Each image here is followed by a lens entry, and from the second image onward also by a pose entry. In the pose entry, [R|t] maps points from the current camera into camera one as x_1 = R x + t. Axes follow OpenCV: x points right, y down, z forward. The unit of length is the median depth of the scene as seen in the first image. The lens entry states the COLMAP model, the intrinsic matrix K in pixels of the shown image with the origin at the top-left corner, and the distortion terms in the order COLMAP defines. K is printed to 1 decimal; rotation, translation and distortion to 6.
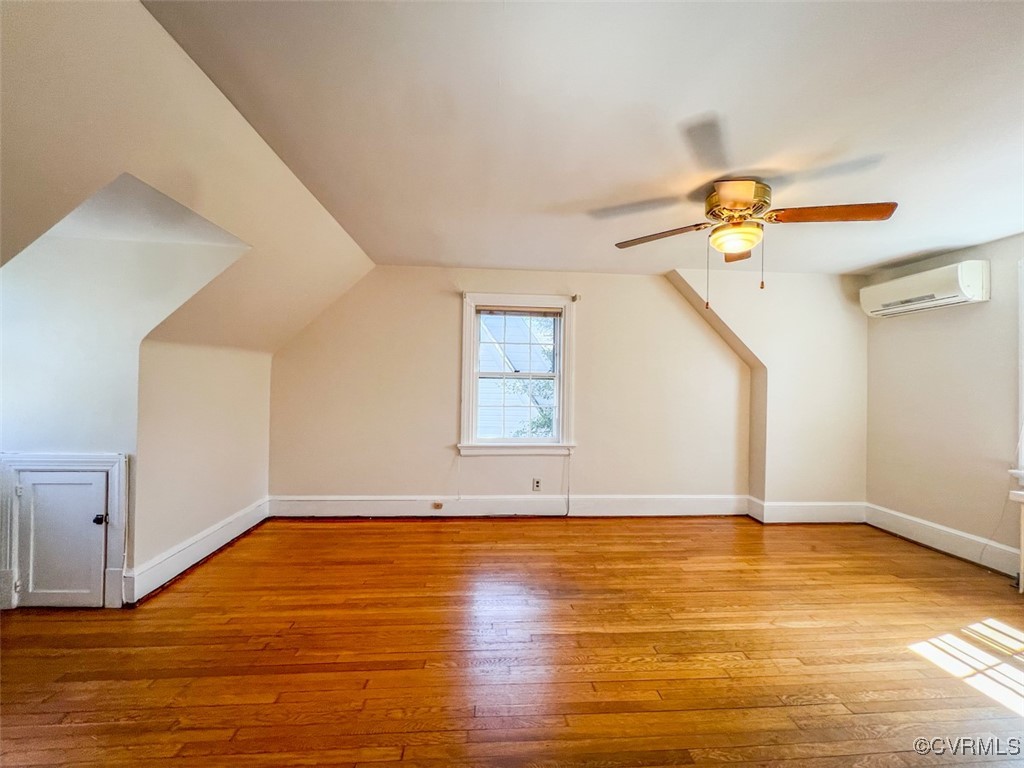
lens RADIAL K [[409.0, 0, 512.0], [0, 409.0, 384.0], [0, 0, 1]] dist [-0.002591, -0.000114]
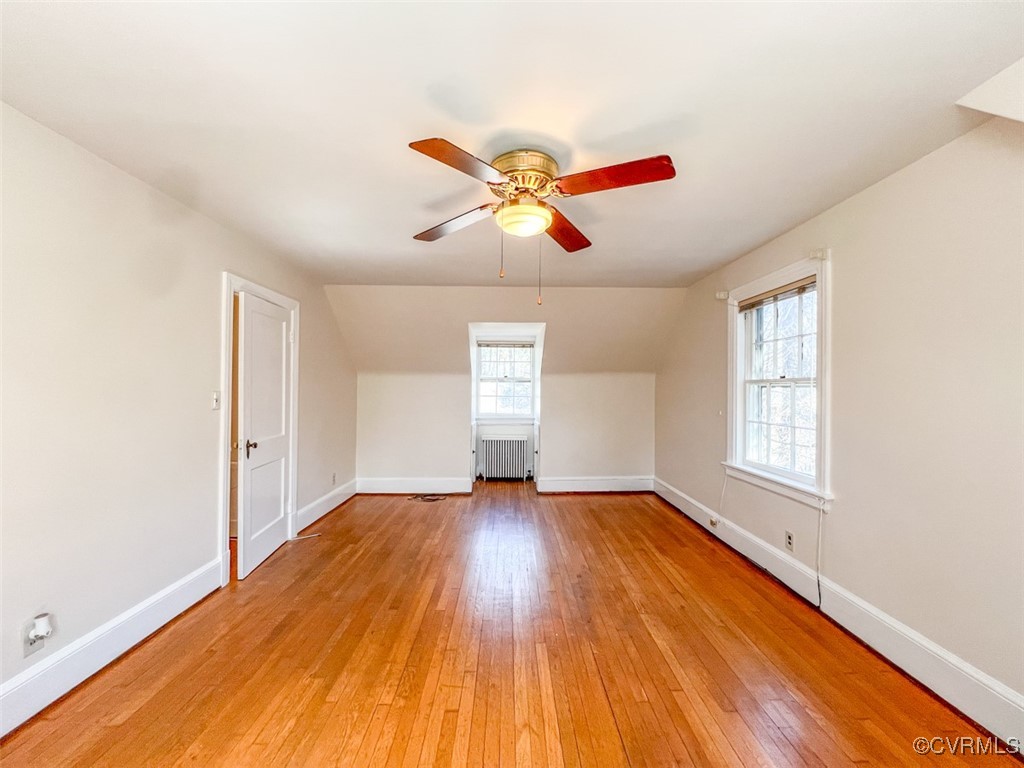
lens RADIAL K [[409.0, 0, 512.0], [0, 409.0, 384.0], [0, 0, 1]] dist [-0.002591, -0.000114]
pose [[-0.064920, -0.027688, -0.997506, 0.863013], [0.000366, 0.999614, -0.027771, 0.001899], [0.997890, -0.002168, -0.064885, 0.639948]]
